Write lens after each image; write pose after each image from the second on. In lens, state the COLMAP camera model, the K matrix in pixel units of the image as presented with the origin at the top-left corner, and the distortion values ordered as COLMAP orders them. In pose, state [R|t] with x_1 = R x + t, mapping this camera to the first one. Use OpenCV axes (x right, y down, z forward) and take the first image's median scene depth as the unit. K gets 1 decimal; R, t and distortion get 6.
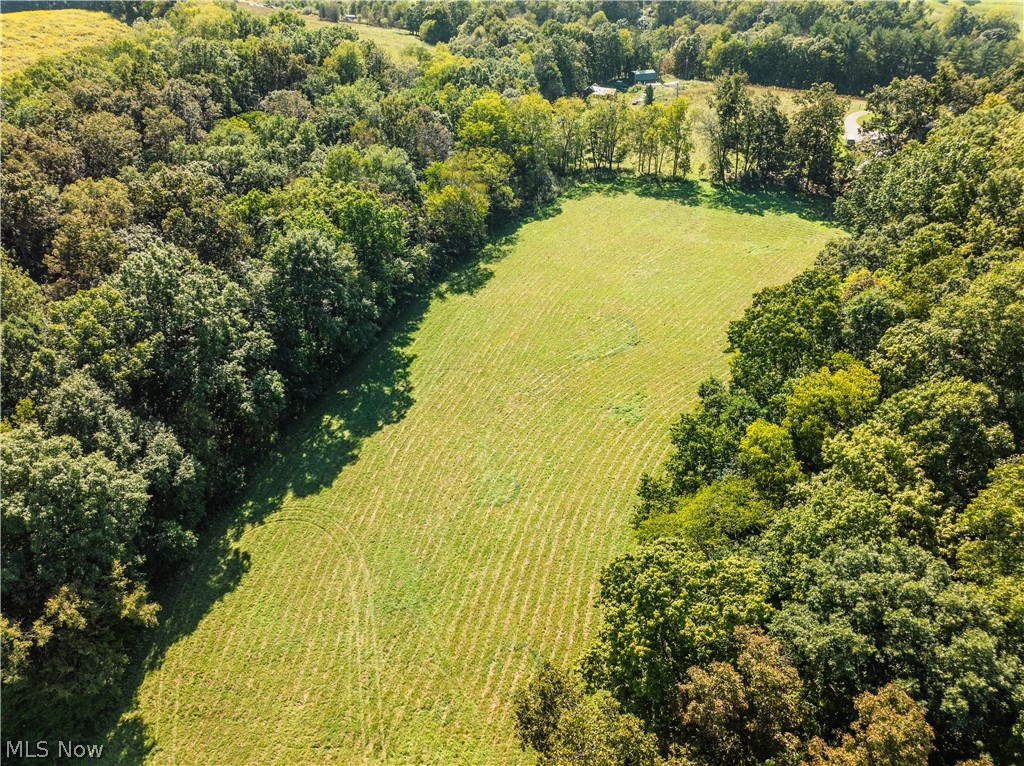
lens RADIAL K [[733.4, 0, 517.5], [0, 733.4, 386.1], [0, 0, 1]] dist [-0.054572, 0.014810]
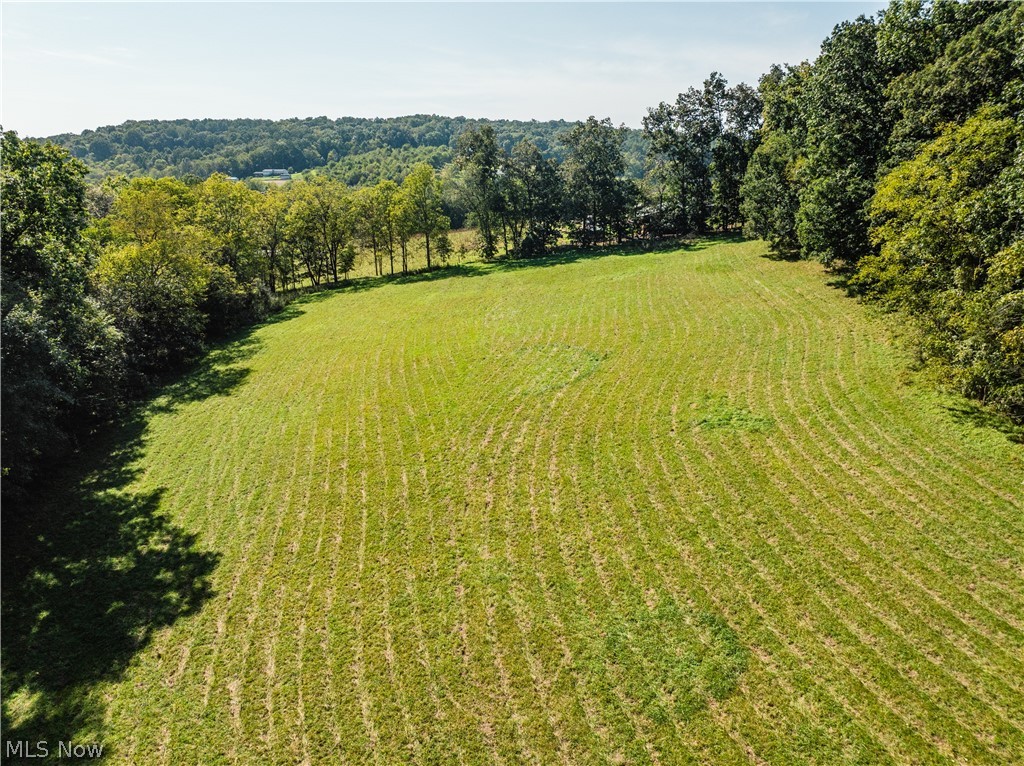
lens RADIAL K [[733.4, 0, 517.5], [0, 733.4, 386.1], [0, 0, 1]] dist [-0.054572, 0.014810]
pose [[0.857372, -0.173026, 0.484743, -0.148798], [0.321716, 0.915306, -0.242309, 0.067000], [-0.401762, 0.363699, 0.840423, 0.526343]]
